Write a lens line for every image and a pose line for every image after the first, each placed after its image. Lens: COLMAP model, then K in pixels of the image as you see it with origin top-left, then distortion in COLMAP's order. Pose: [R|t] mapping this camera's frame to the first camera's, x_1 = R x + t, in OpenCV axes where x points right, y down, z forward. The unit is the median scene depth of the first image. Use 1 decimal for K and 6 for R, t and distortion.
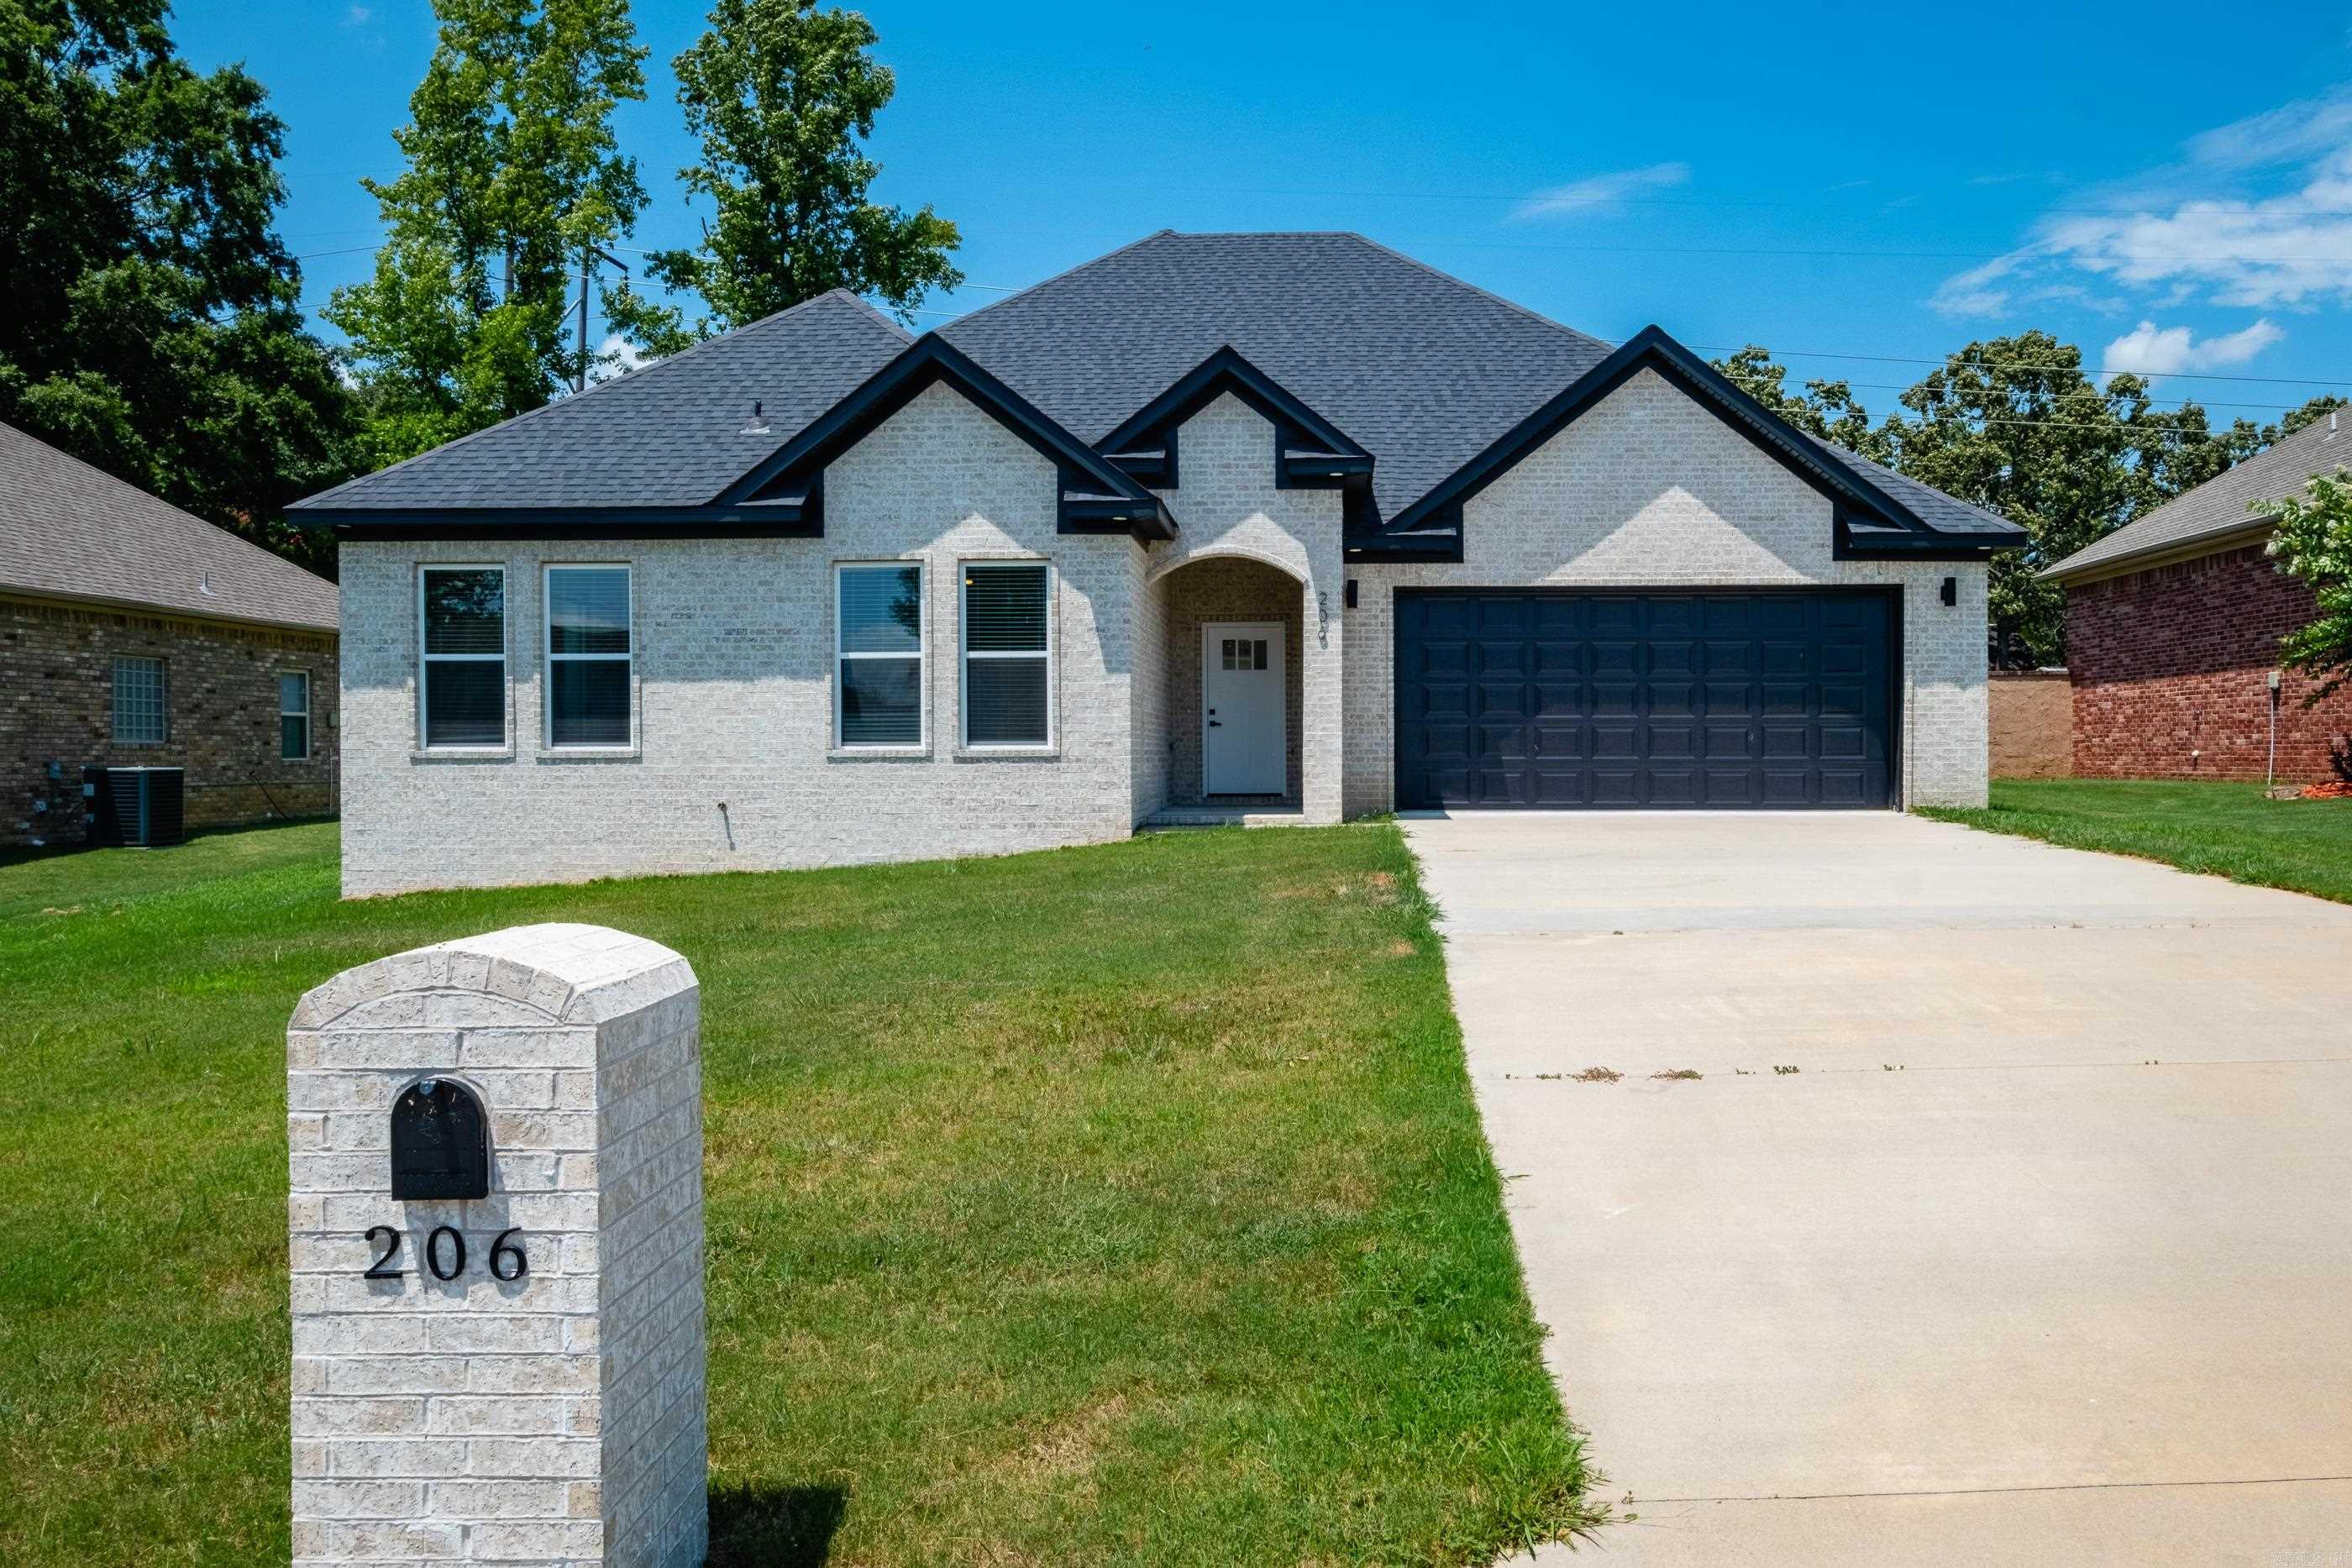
lens RADIAL K [[1570.6, 0, 1176.0], [0, 1570.6, 784.0], [0, 0, 1]] dist [-0.101715, -0.000233]
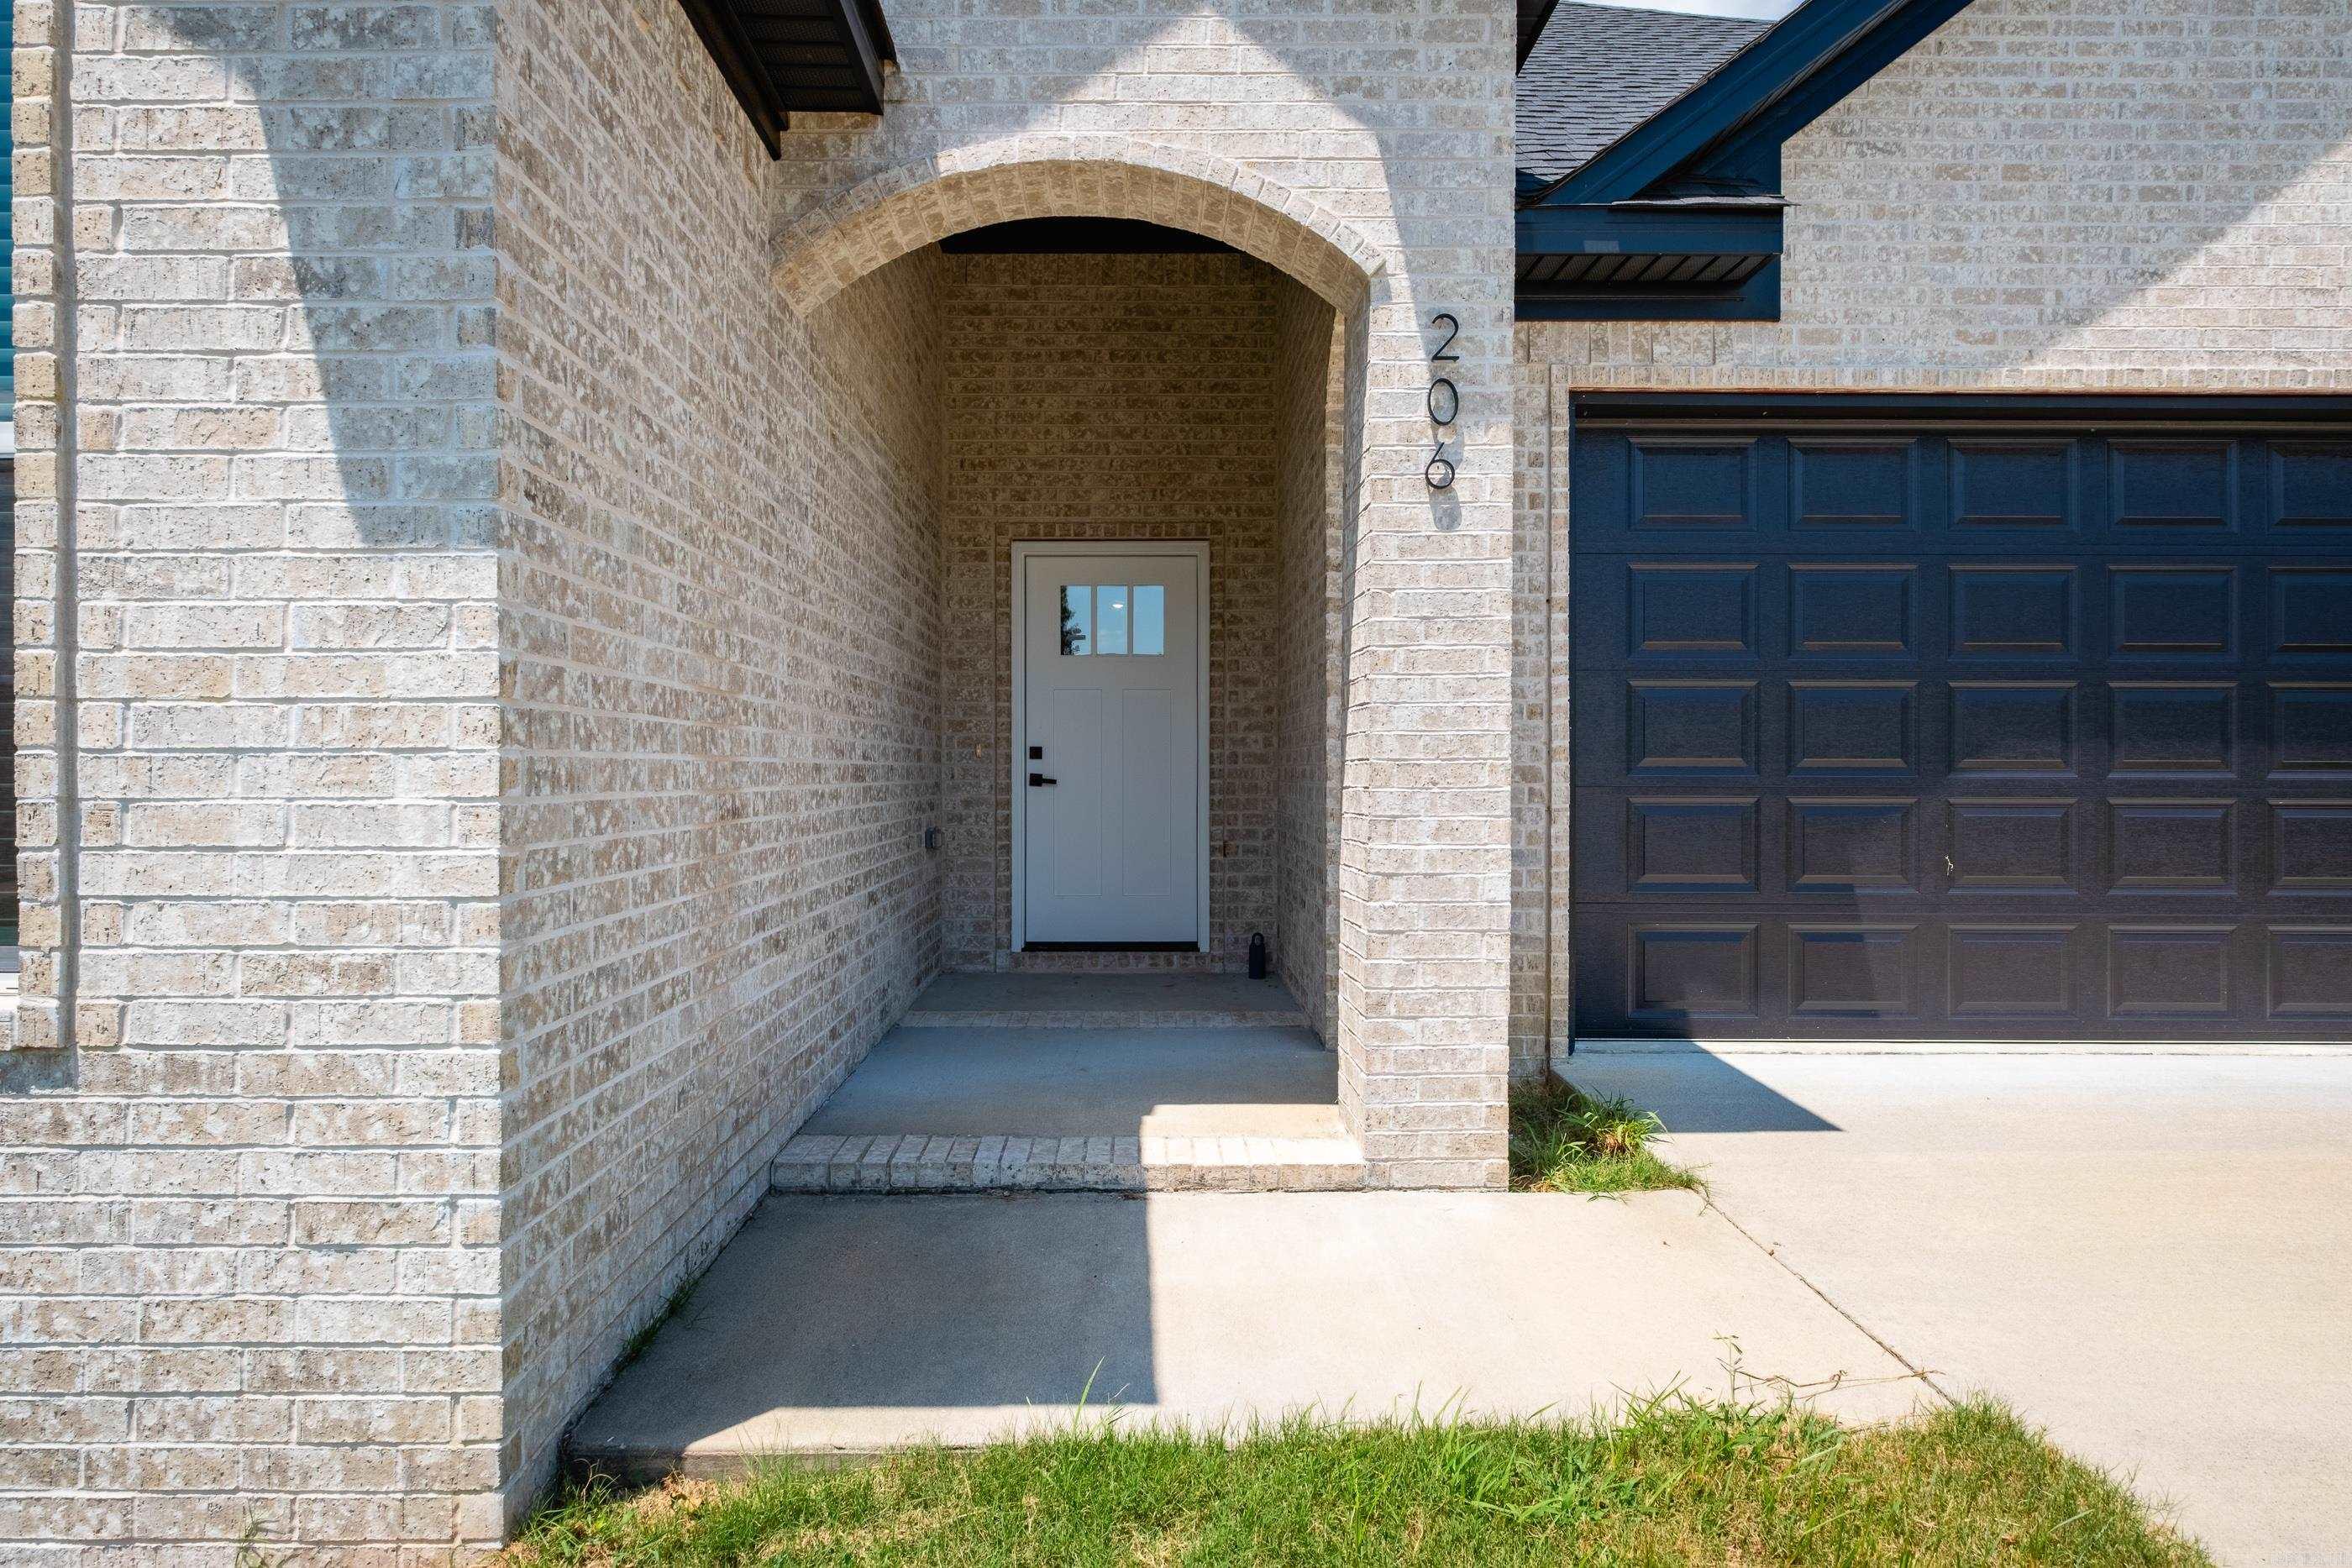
lens RADIAL K [[1224.1, 0, 1133.0], [0, 1224.1, 778.6], [0, 0, 1]] dist [0.001324, -0.001105]
pose [[0.995956, 0.004531, 0.089726, 0.022936], [-0.003306, 0.999899, -0.013799, -0.040028], [-0.089779, 0.013447, 0.995871, 0.777234]]
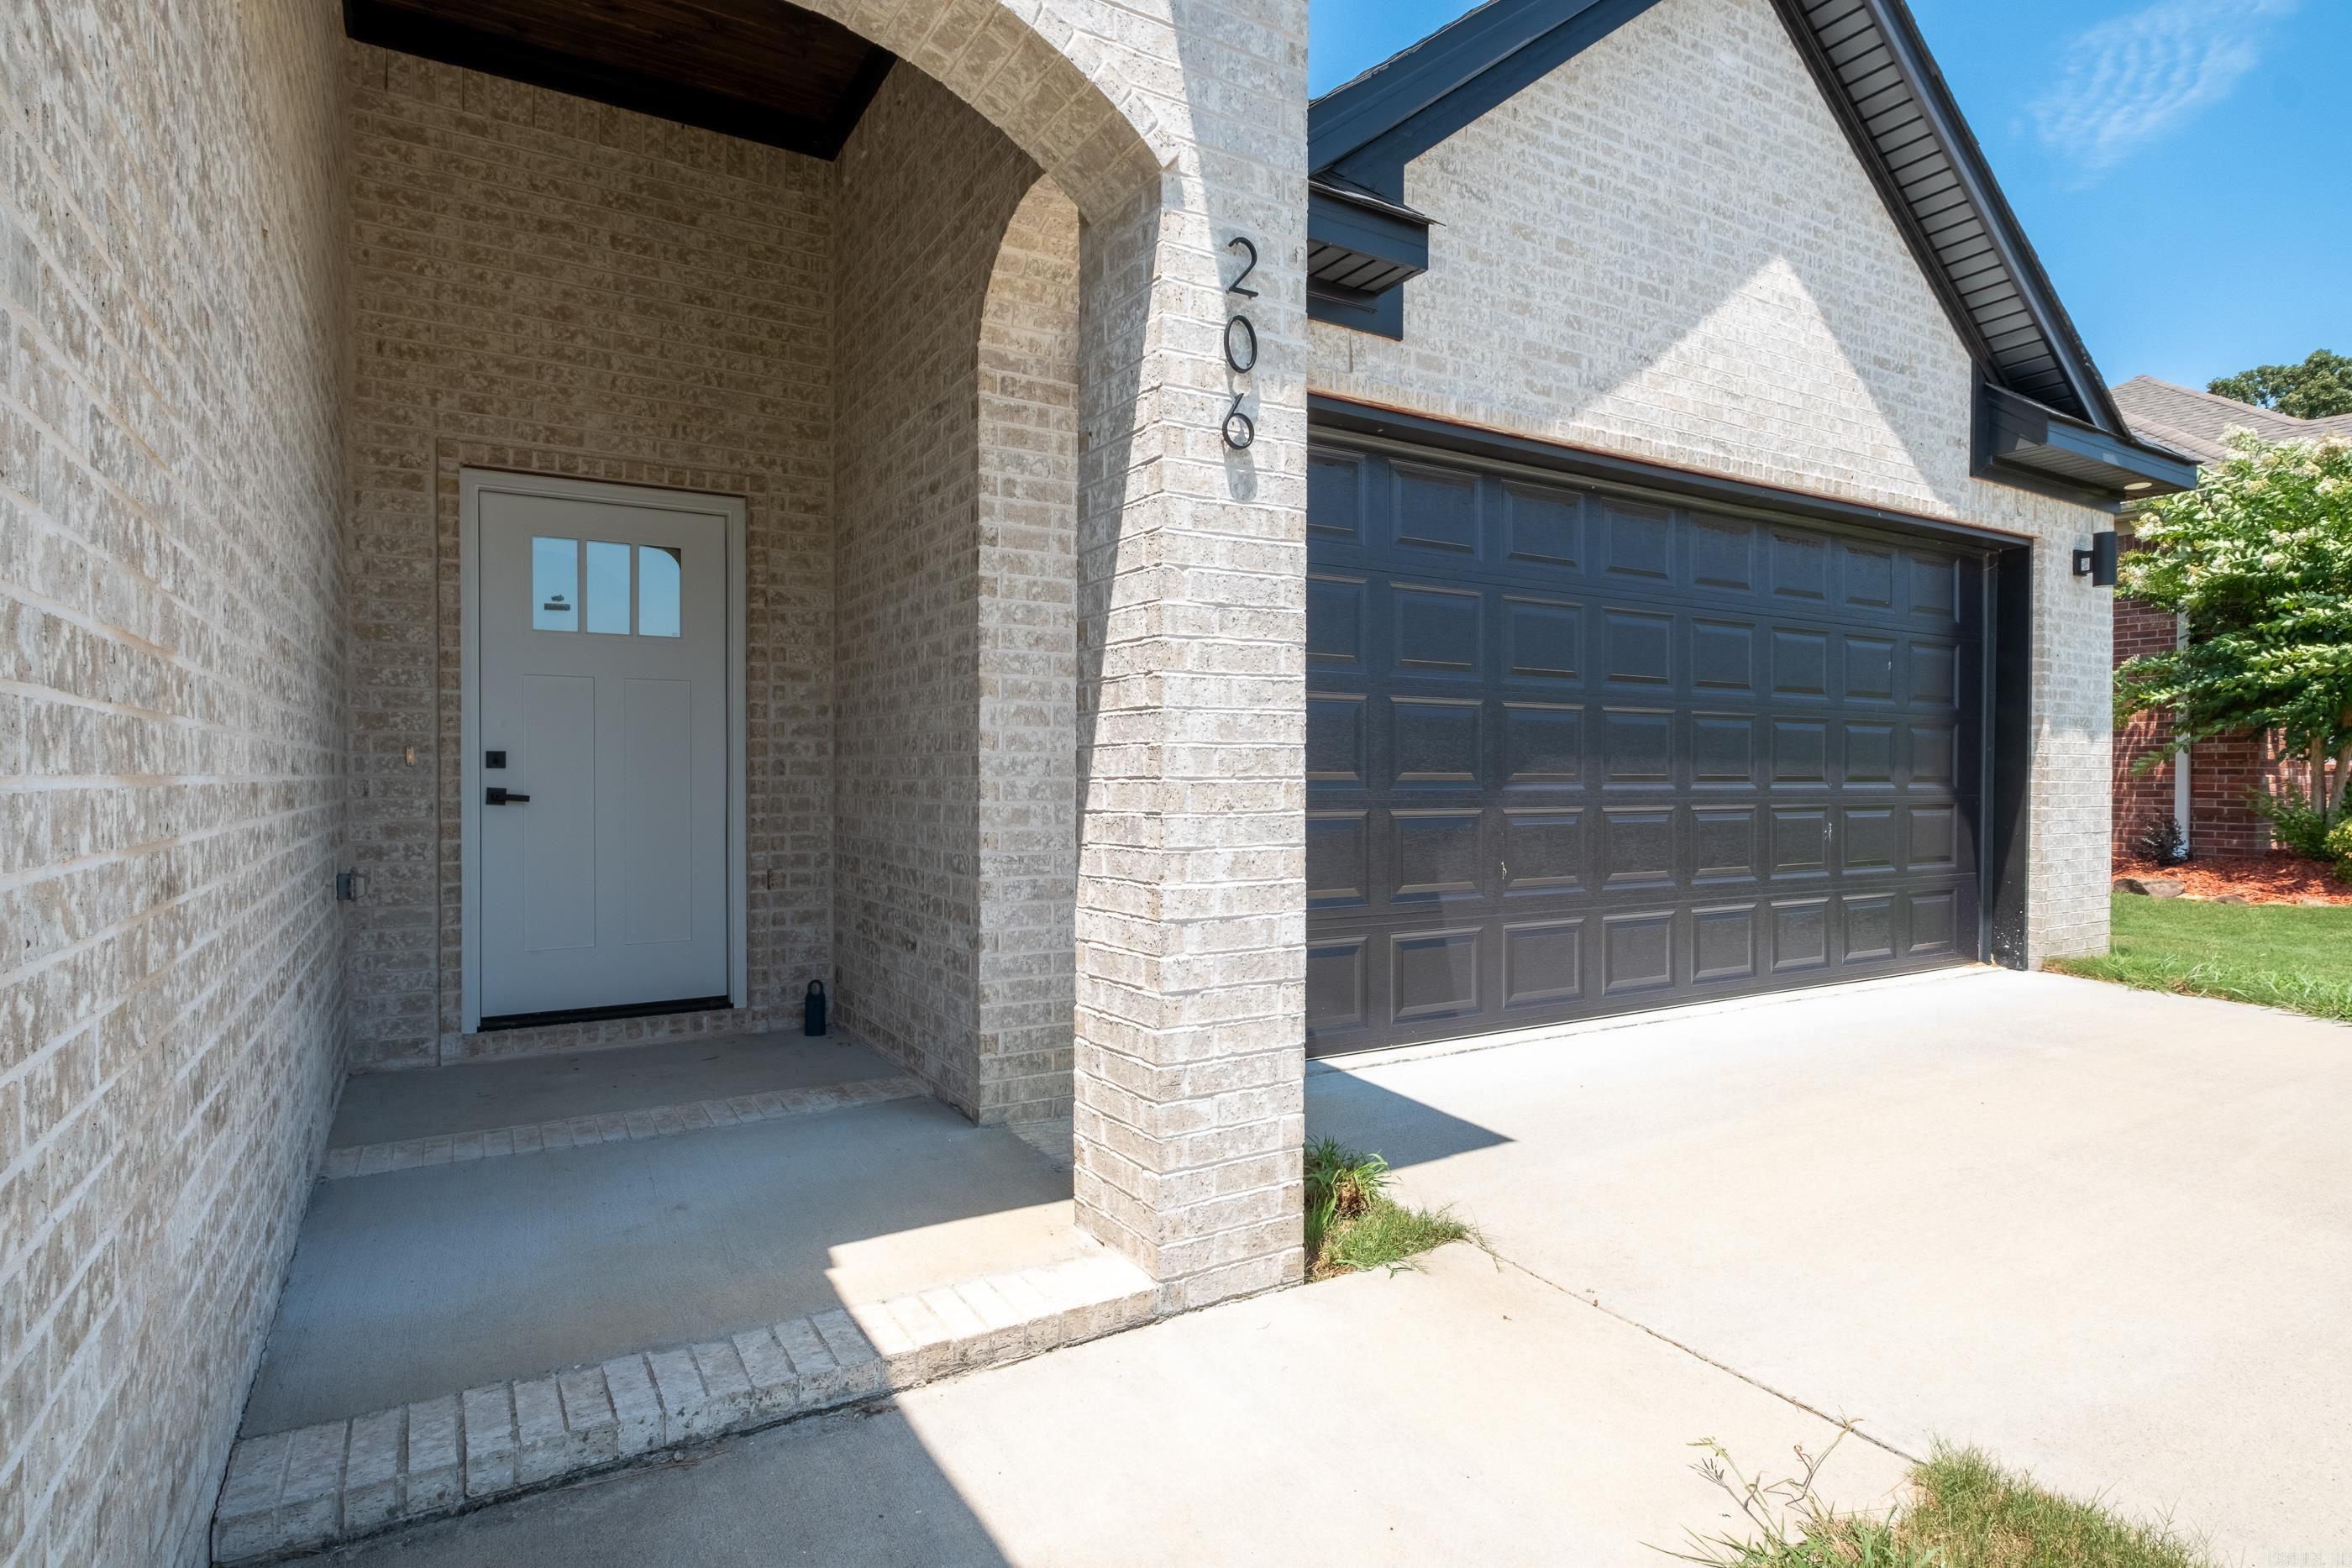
lens RADIAL K [[1218.1, 0, 1176.0], [0, 1218.1, 784.0], [0, 0, 1]] dist [0.003541, -0.000884]
pose [[0.808314, 0.001063, 0.588751, -0.012449], [0.006975, 0.999911, -0.011382, -0.043456], [-0.588711, 0.013307, 0.808234, 0.844018]]
